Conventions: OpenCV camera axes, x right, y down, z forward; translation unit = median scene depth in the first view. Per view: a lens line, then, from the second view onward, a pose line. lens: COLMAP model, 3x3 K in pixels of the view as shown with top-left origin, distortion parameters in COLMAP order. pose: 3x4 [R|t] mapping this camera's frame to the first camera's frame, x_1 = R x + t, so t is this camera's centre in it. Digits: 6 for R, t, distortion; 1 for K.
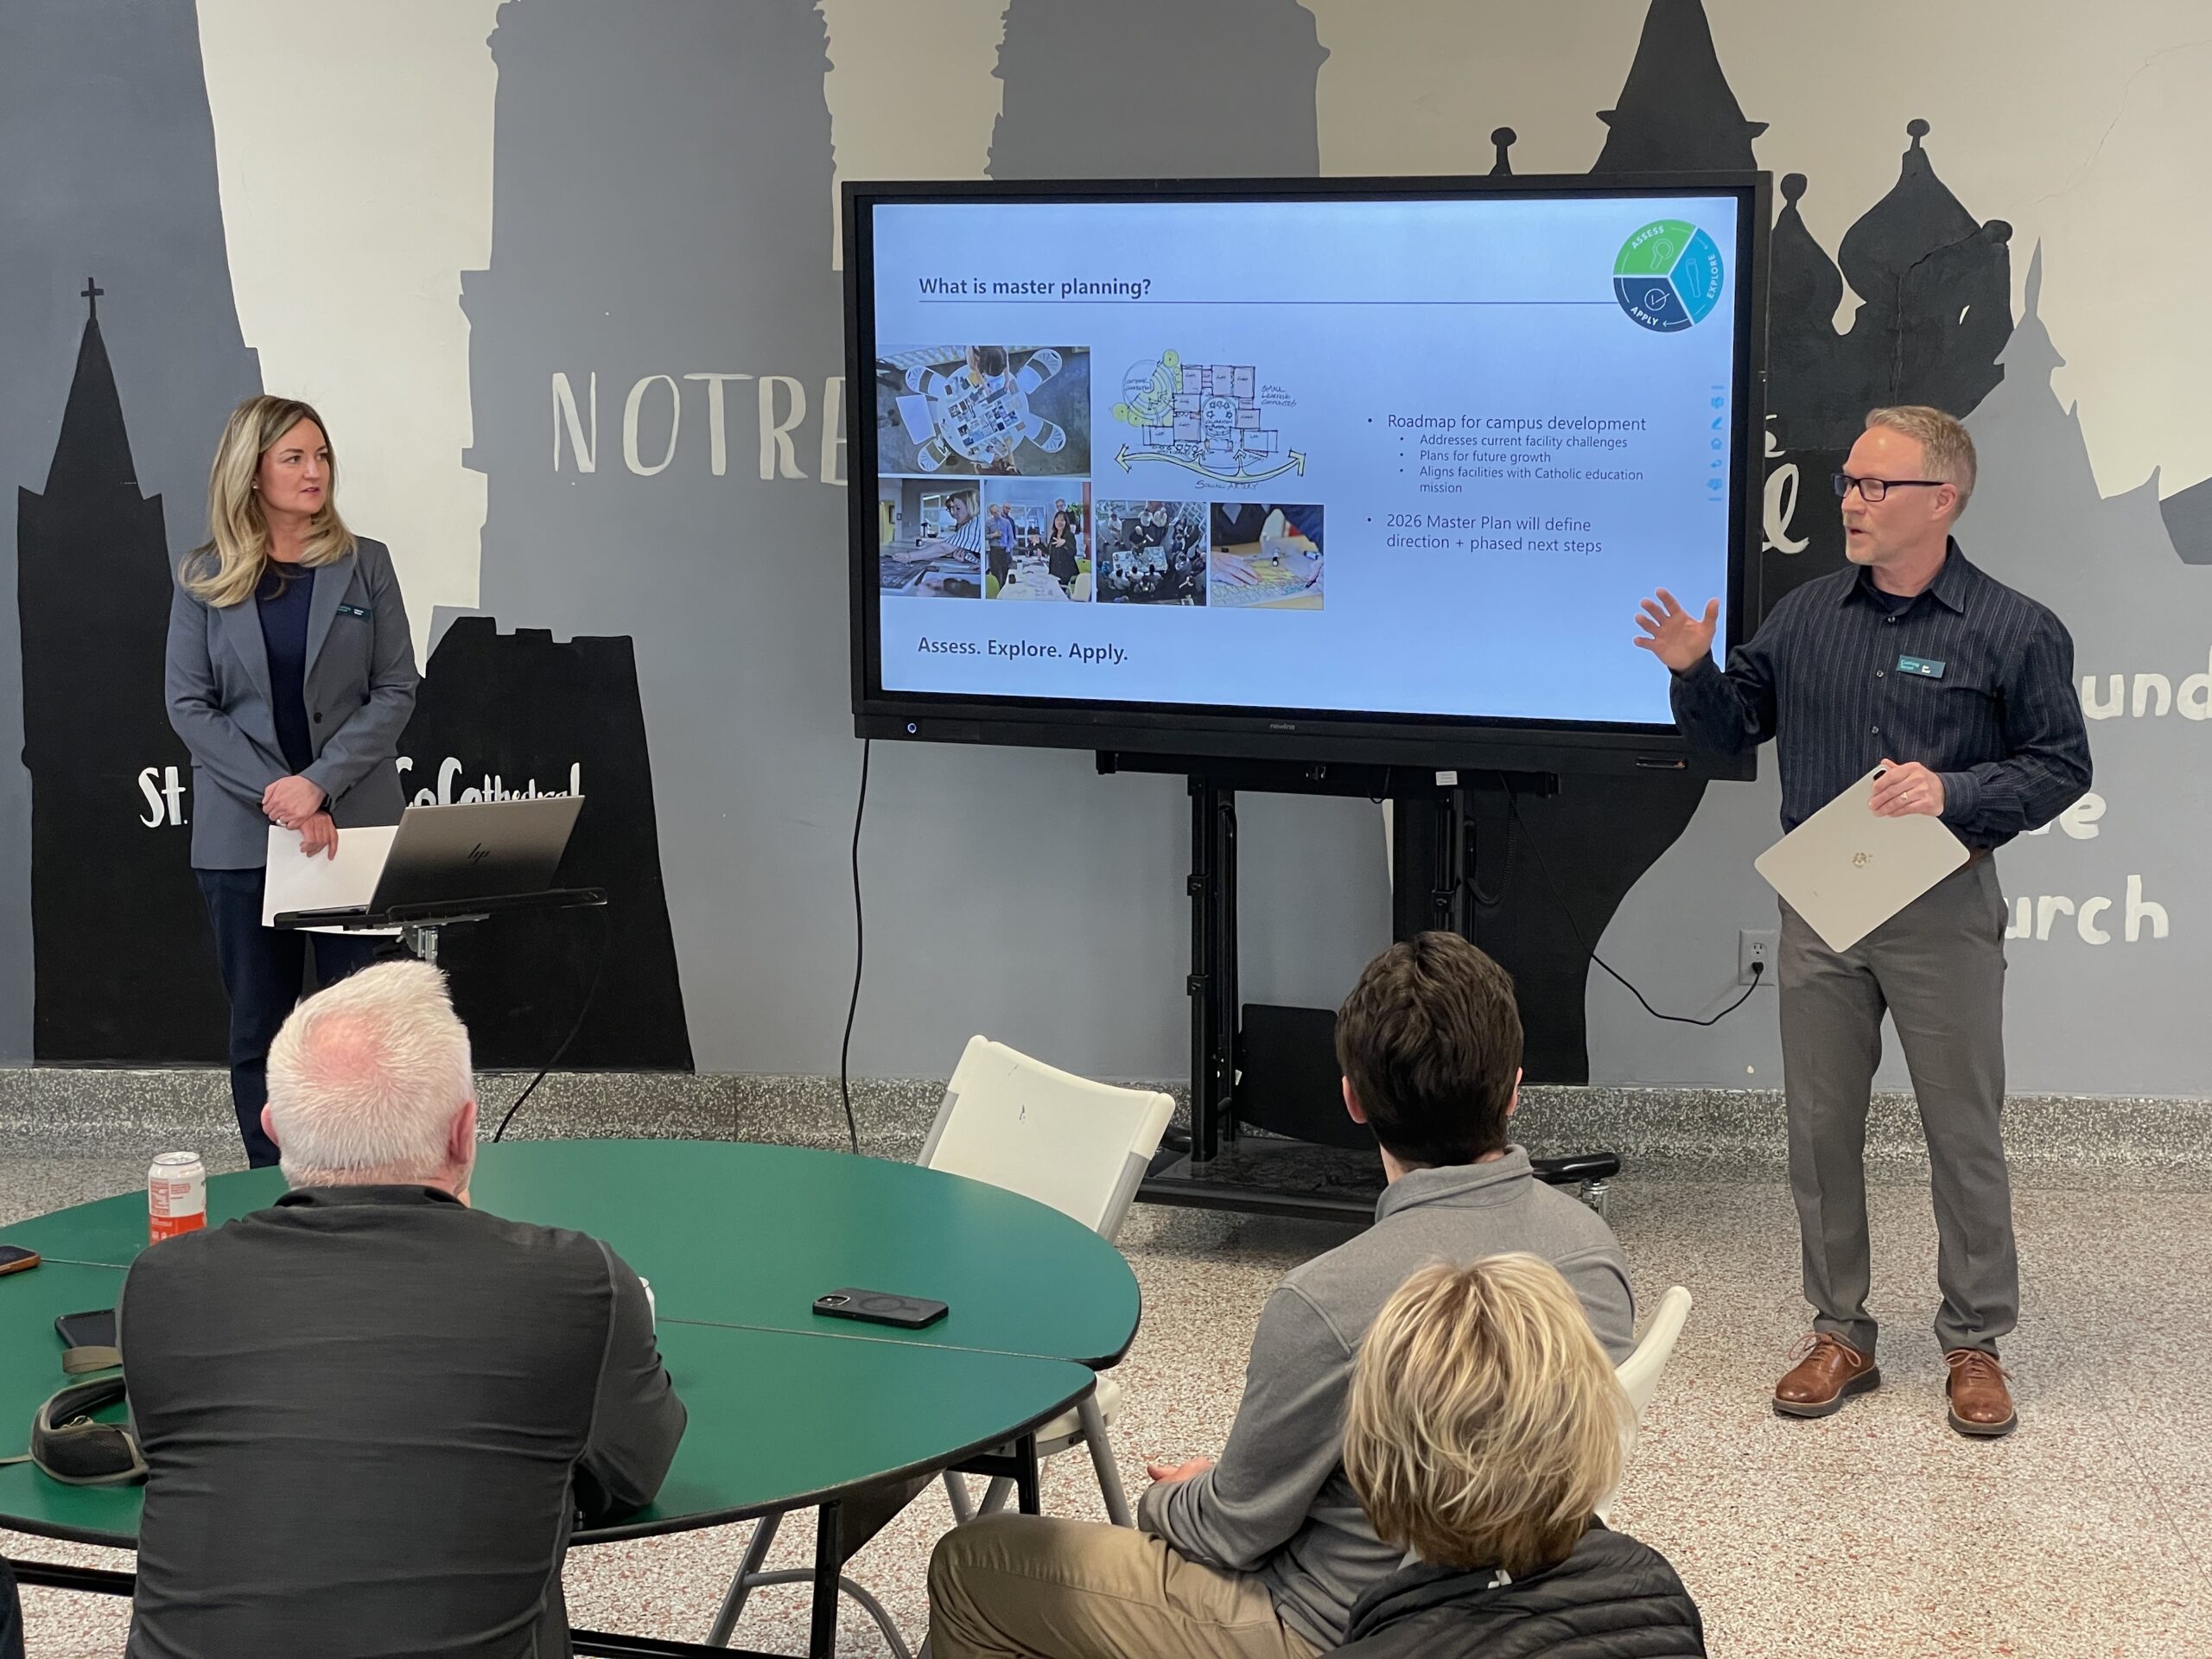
lens RADIAL K [[3340.3, 0, 1187.8], [0, 3340.3, 787.0], [0, 0, 1]] dist [0.150029, 0.000000]
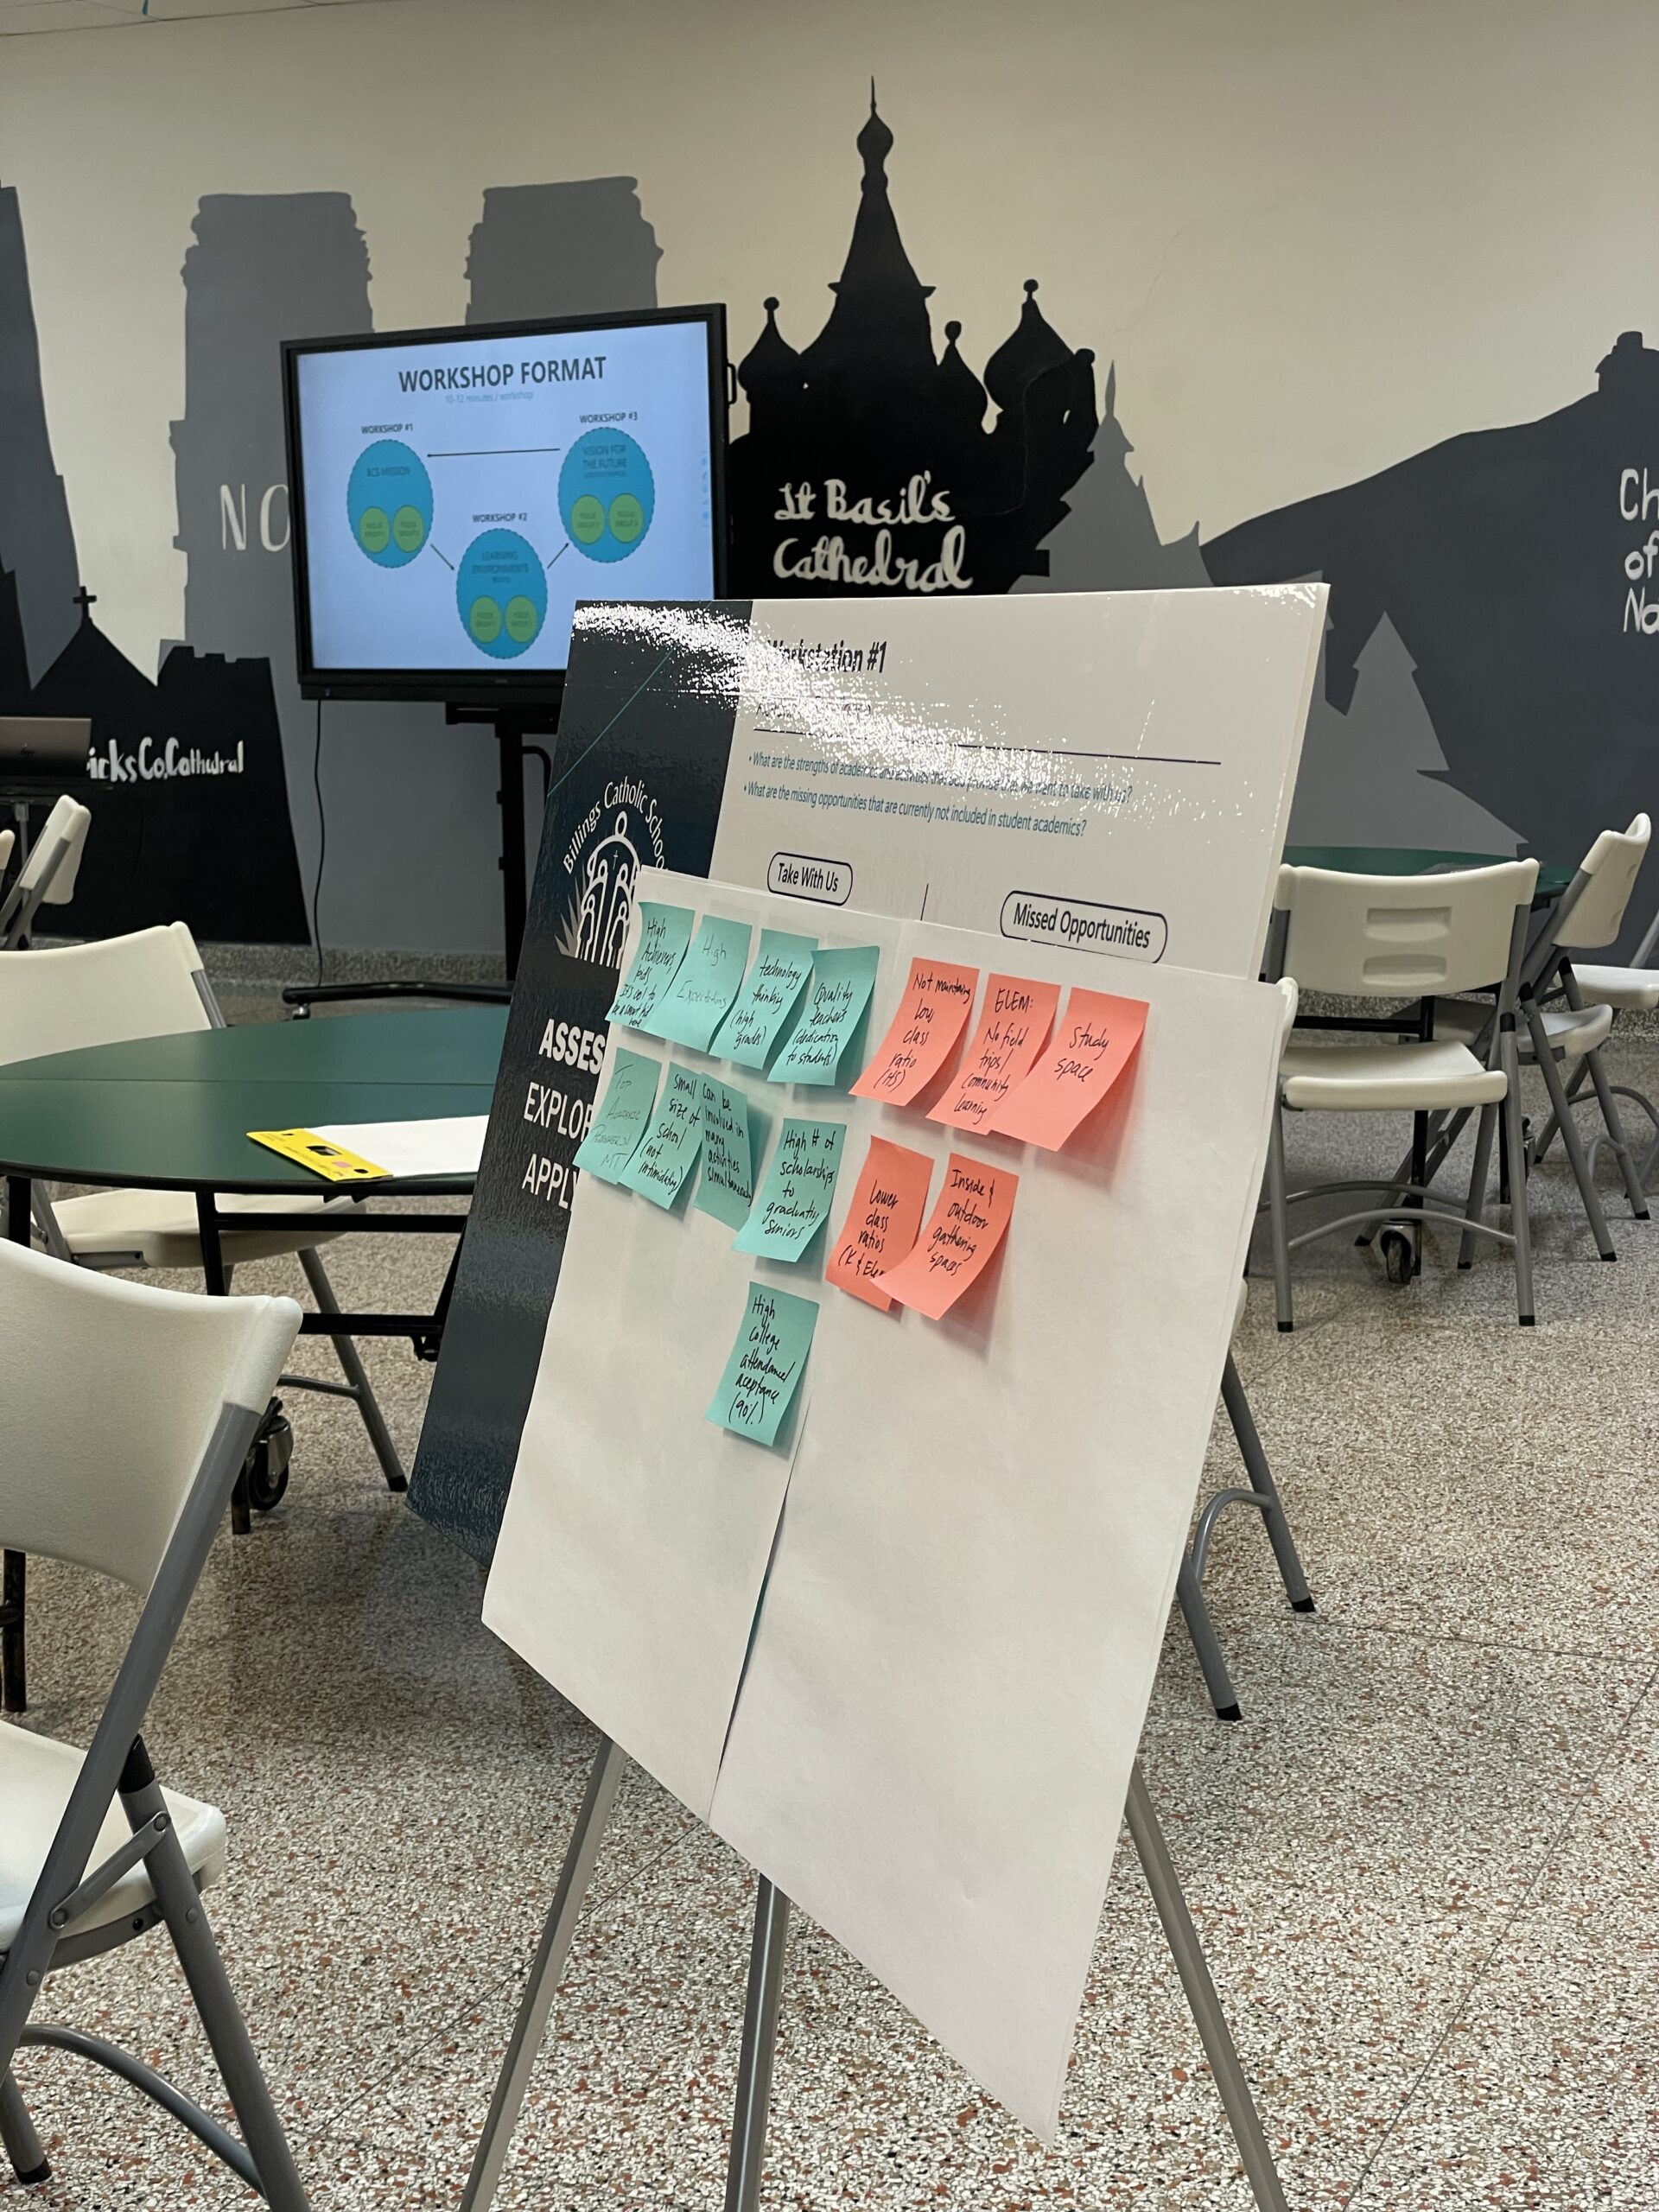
lens RADIAL K [[3340.3, 0, 833.2], [0, 3340.3, 1095.6], [0, 0, 1]] dist [0.150029, 0.000000]
pose [[0.933674, 0.036907, -0.356217, 0.645098], [-0.037653, 0.999279, 0.004842, 0.141448], [0.356139, 0.008891, 0.934391, -0.354991]]
